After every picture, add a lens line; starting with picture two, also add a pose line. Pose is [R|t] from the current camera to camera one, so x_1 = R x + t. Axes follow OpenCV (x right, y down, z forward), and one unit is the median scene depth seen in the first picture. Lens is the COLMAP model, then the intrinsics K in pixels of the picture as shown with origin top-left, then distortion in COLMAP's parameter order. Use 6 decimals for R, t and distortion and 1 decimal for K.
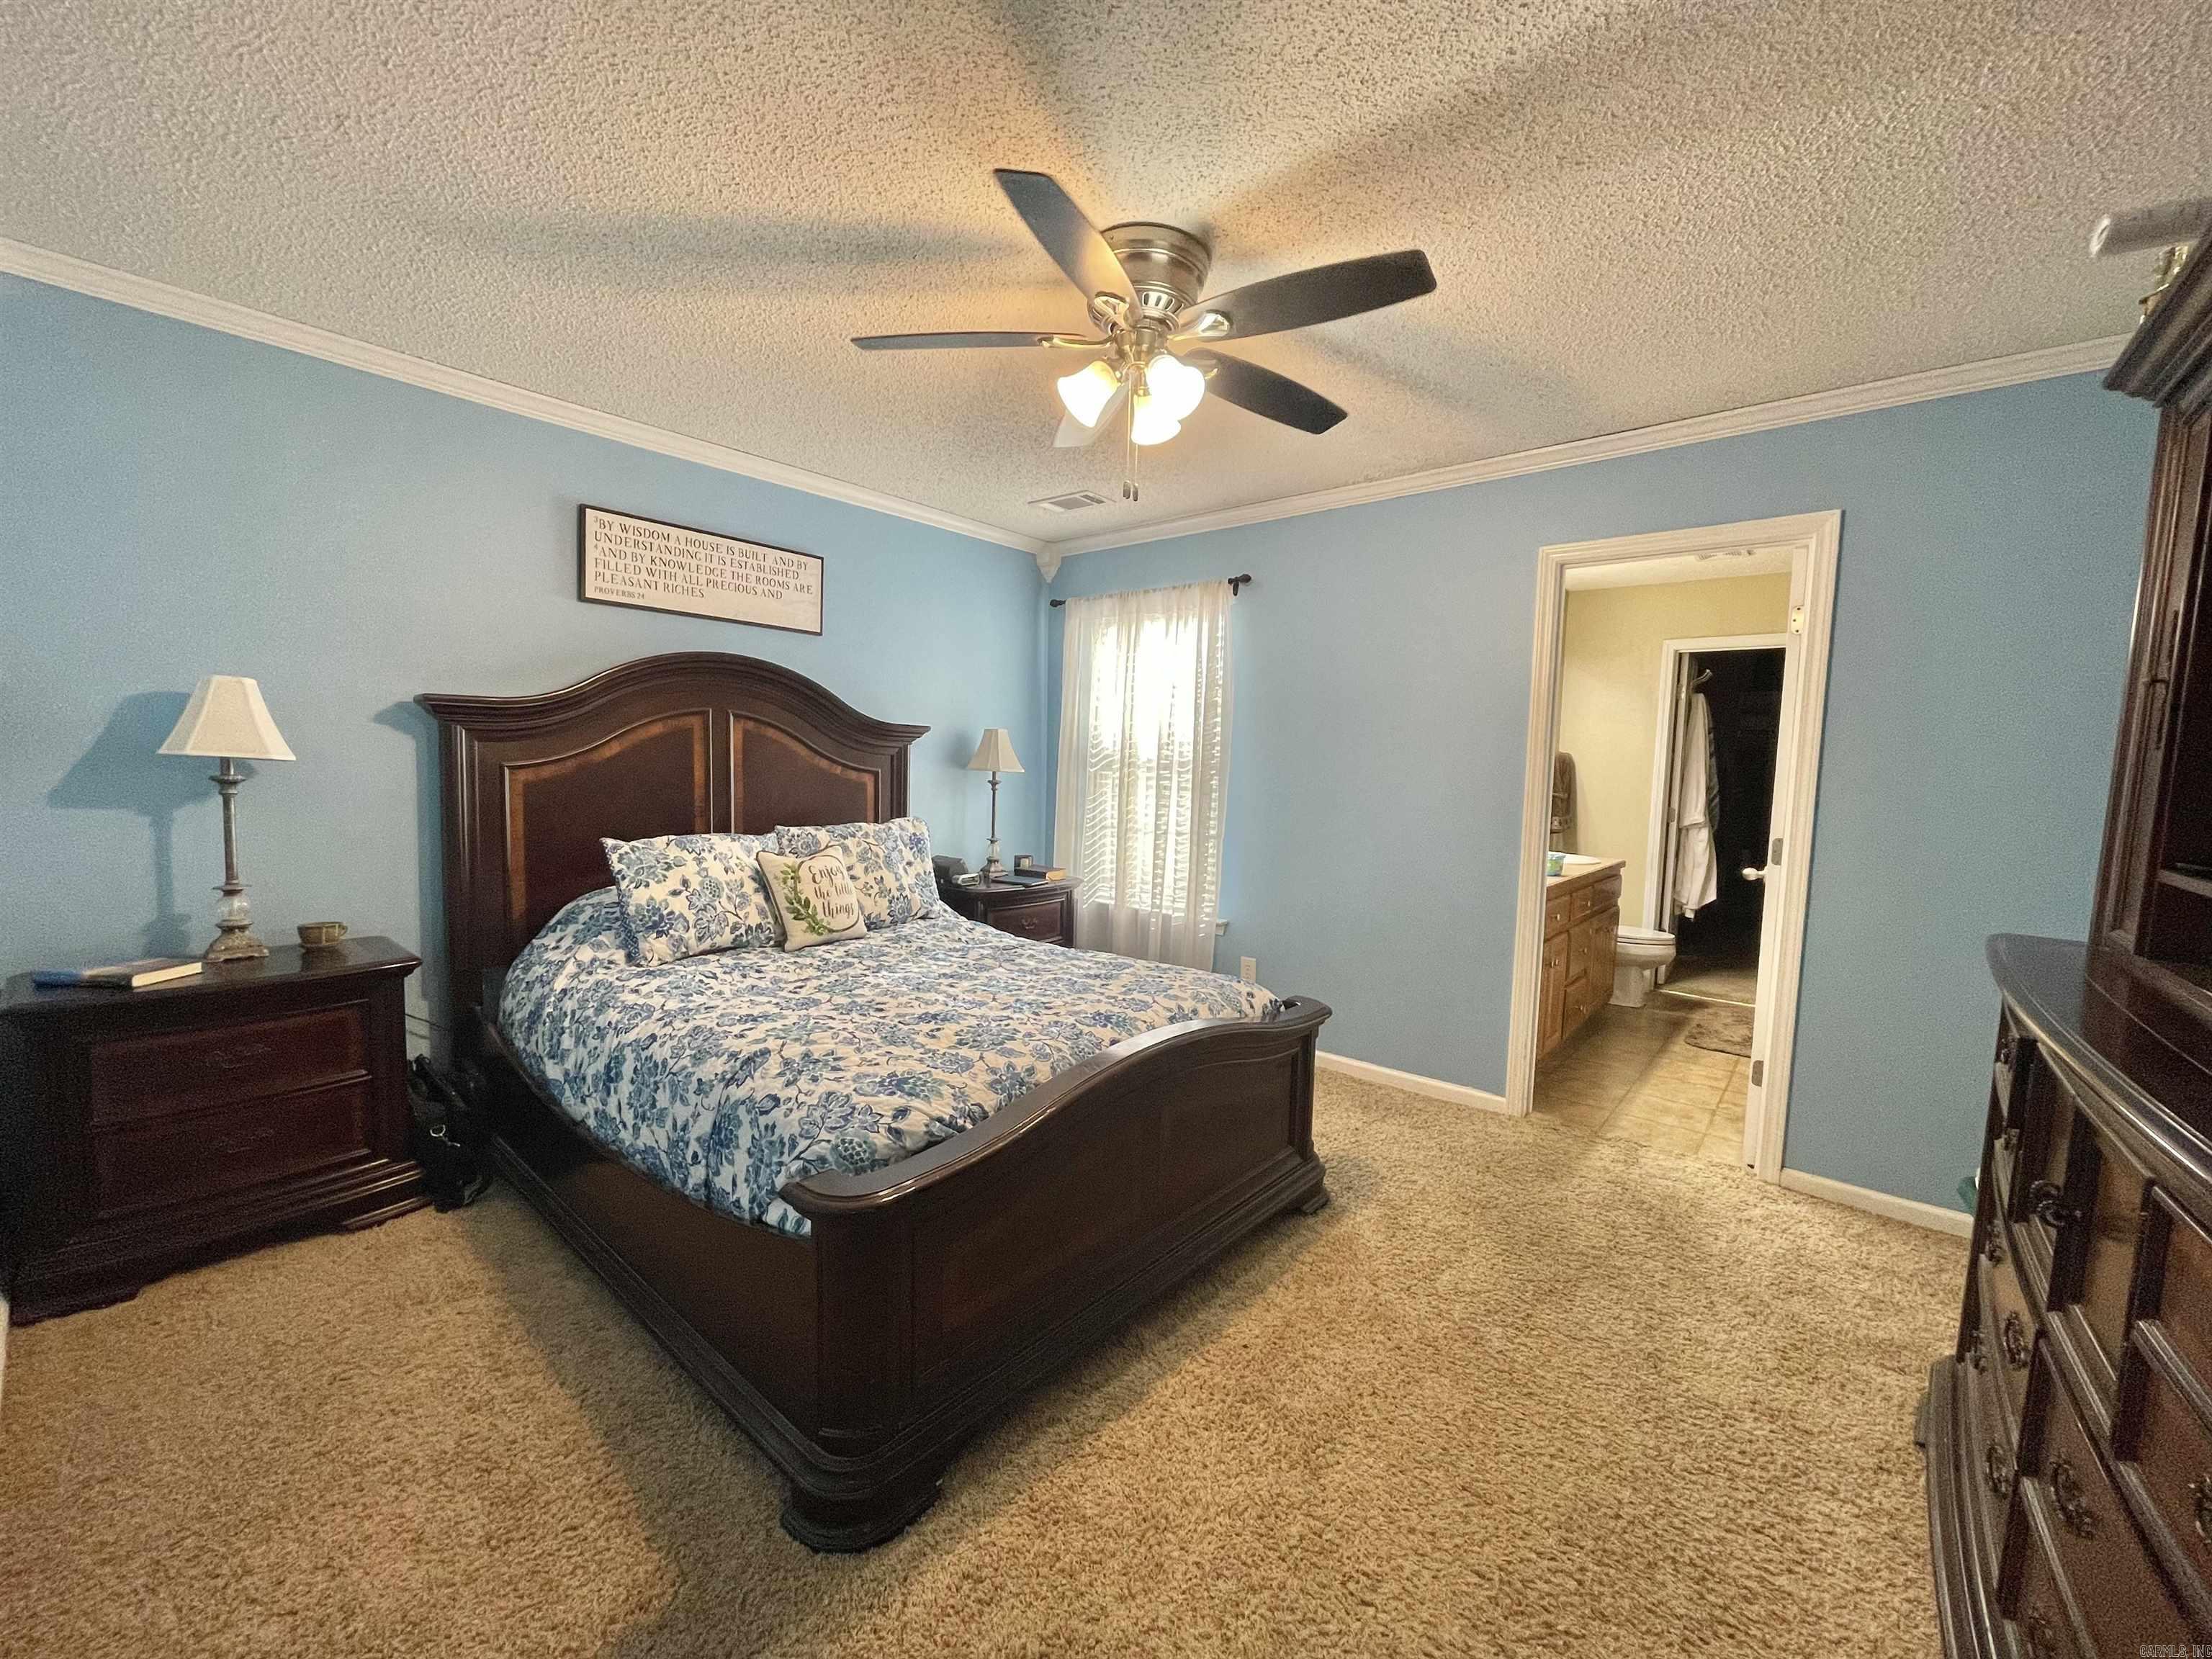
lens RADIAL K [[887.6, 0, 1106.1], [0, 887.6, 828.9], [0, 0, 1]] dist [-0.005478, 0.003023]
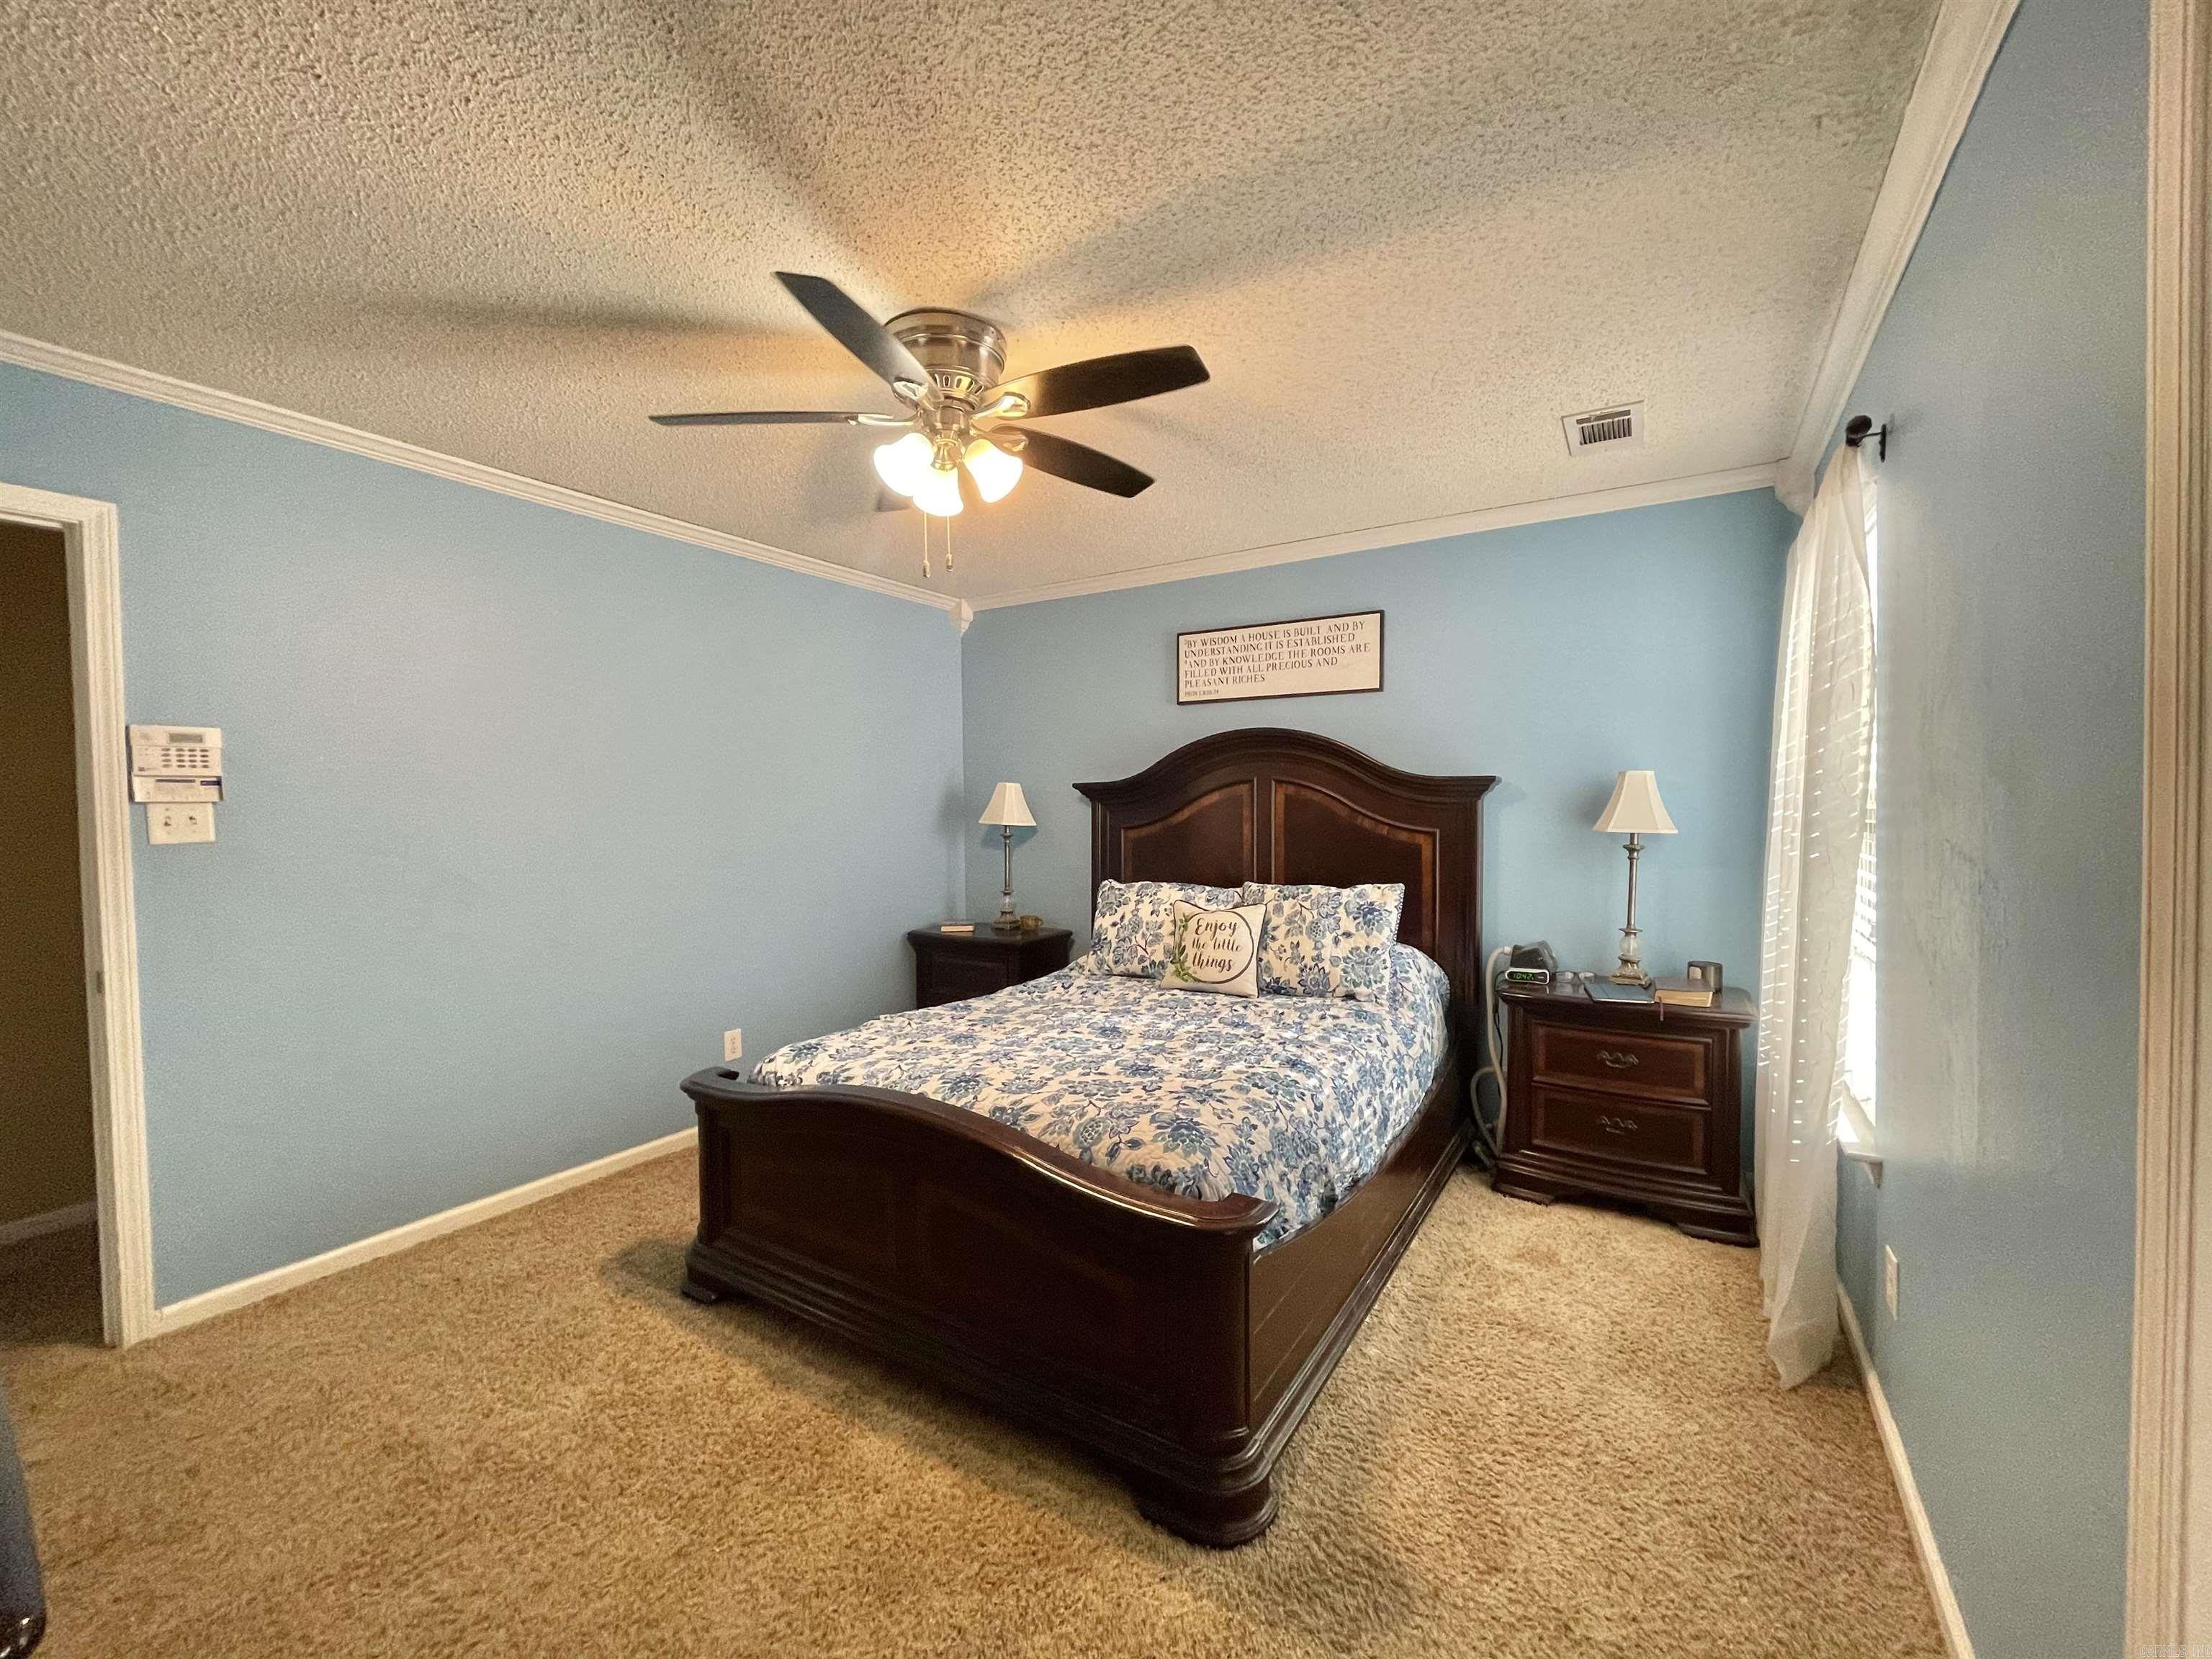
lens RADIAL K [[887.6, 0, 1110.7], [0, 887.6, 832.3], [0, 0, 1]] dist [-0.005478, 0.003023]
pose [[0.151483, 0.007034, -0.988435, 0.681714], [-0.062474, 0.998044, -0.002472, -0.050921], [0.986484, 0.062126, 0.151626, 0.663577]]
